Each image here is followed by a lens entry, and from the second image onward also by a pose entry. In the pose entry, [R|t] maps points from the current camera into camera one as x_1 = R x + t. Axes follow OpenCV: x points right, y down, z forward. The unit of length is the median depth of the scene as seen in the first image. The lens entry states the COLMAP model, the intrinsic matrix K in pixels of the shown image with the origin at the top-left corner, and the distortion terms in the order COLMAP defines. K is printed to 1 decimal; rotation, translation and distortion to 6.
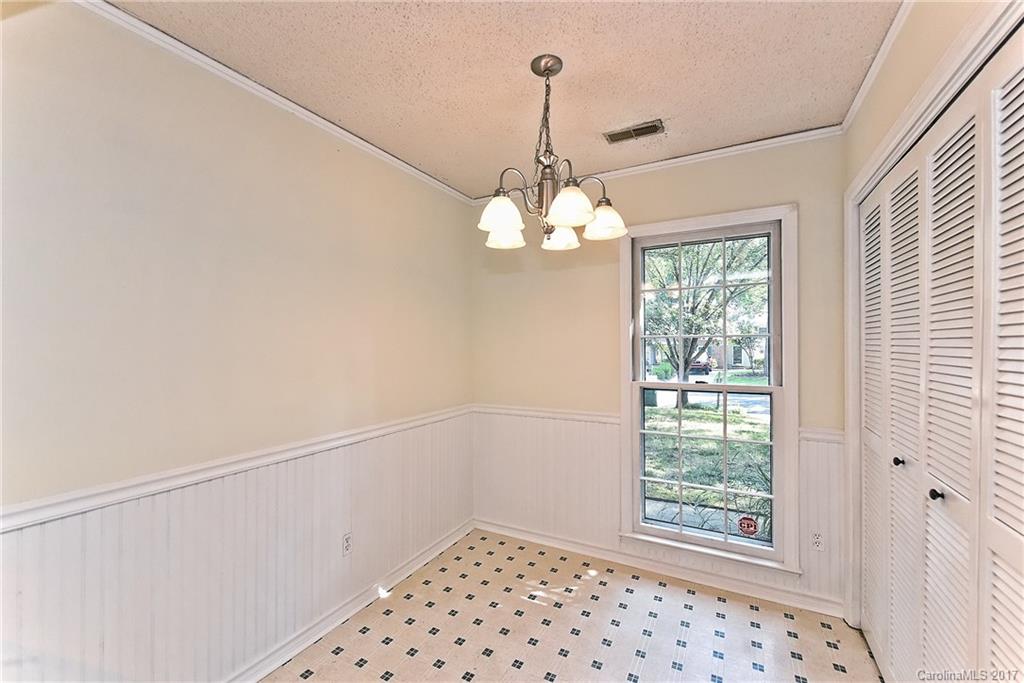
lens RADIAL K [[414.5, 0, 514.0], [0, 414.5, 344.1], [0, 0, 1]] dist [-0.000798, -0.000284]
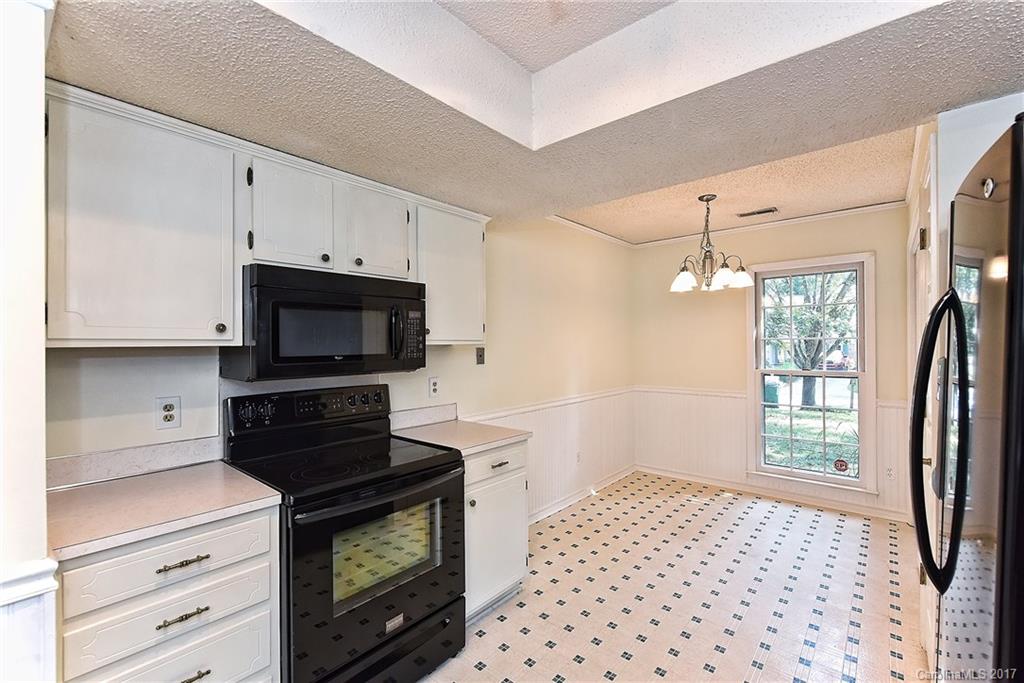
lens RADIAL K [[439.7, 0, 509.6], [0, 439.7, 343.0], [0, 0, 1]] dist [-0.001386, -0.000095]
pose [[0.976089, -0.002980, -0.217349, -0.258819], [0.003282, 0.999994, 0.001027, -0.010099], [0.217344, -0.001716, 0.976093, -0.812241]]
